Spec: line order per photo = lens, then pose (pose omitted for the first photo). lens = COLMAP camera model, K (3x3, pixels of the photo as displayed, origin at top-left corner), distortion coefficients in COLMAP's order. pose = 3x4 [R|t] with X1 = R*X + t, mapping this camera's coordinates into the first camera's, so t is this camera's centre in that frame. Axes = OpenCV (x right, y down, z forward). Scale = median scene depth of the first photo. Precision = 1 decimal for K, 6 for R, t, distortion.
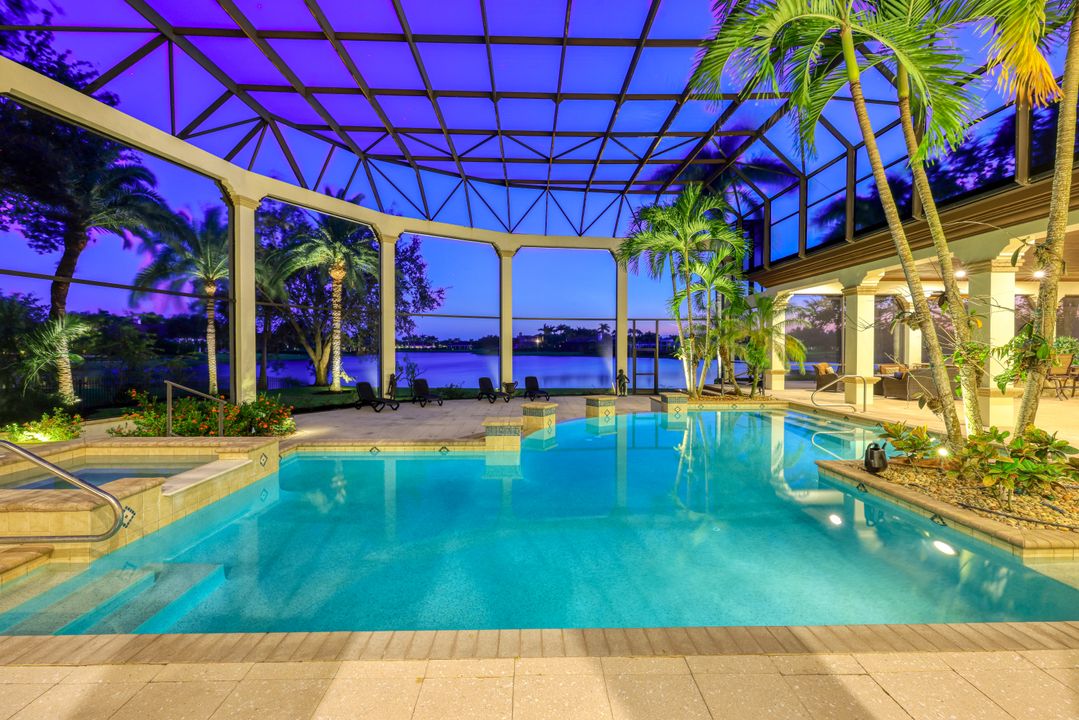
lens RADIAL K [[442.6, 0, 541.2], [0, 442.6, 349.2], [0, 0, 1]] dist [-0.000494, 0.000207]
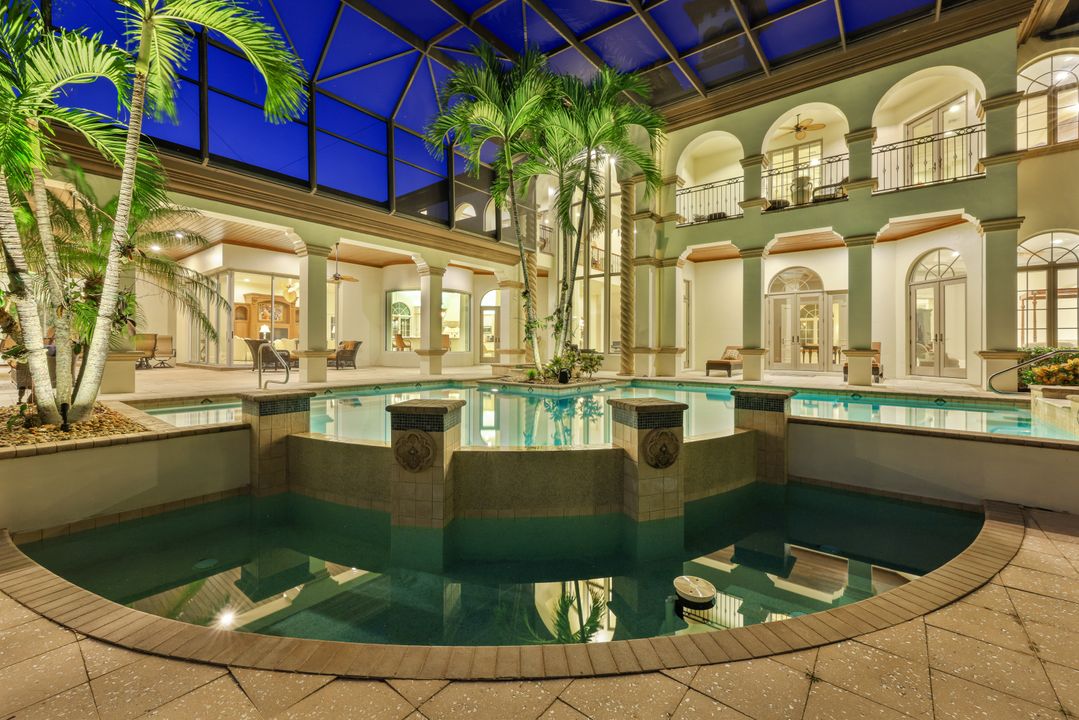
lens RADIAL K [[442.6, 0, 541.2], [0, 442.6, 349.2], [0, 0, 1]] dist [-0.000494, 0.000207]
pose [[-0.761615, -0.009044, 0.647966, -0.112780], [-0.006440, 0.999959, 0.006387, 0.031323], [-0.647997, 0.000692, -0.761642, 0.706218]]
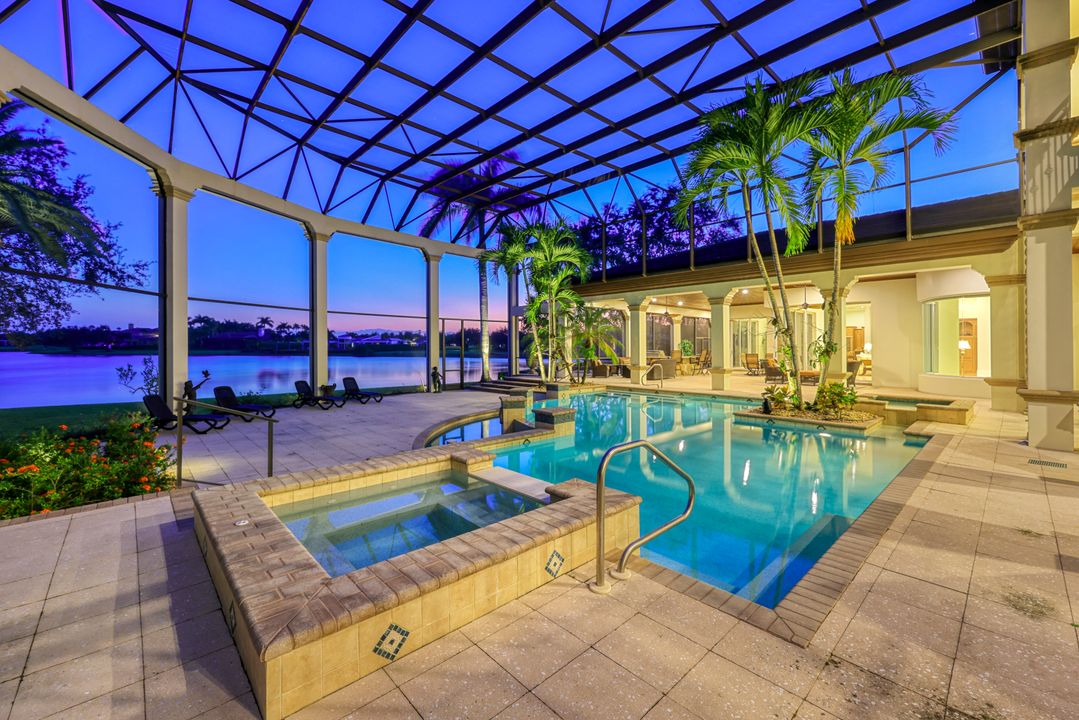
lens RADIAL K [[442.6, 0, 541.2], [0, 442.6, 349.2], [0, 0, 1]] dist [-0.000494, 0.000207]
pose [[0.754417, -0.002536, 0.656391, -0.325432], [-0.001597, 0.999982, 0.005699, -0.001995], [-0.656394, -0.005348, 0.754399, 0.059347]]
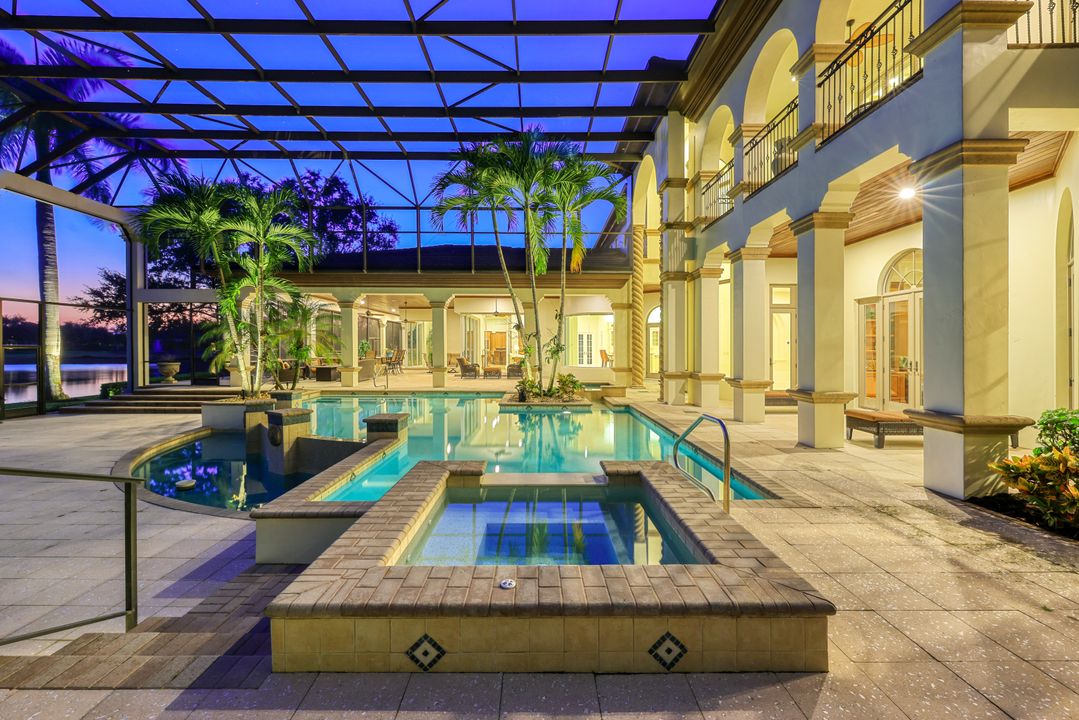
lens RADIAL K [[442.6, 0, 541.2], [0, 442.6, 349.2], [0, 0, 1]] dist [-0.000494, 0.000207]
pose [[0.020572, -0.002572, 0.999785, -0.420062], [-0.003558, 0.999990, 0.002646, -0.000960], [-0.999782, -0.003611, 0.020563, 0.240205]]
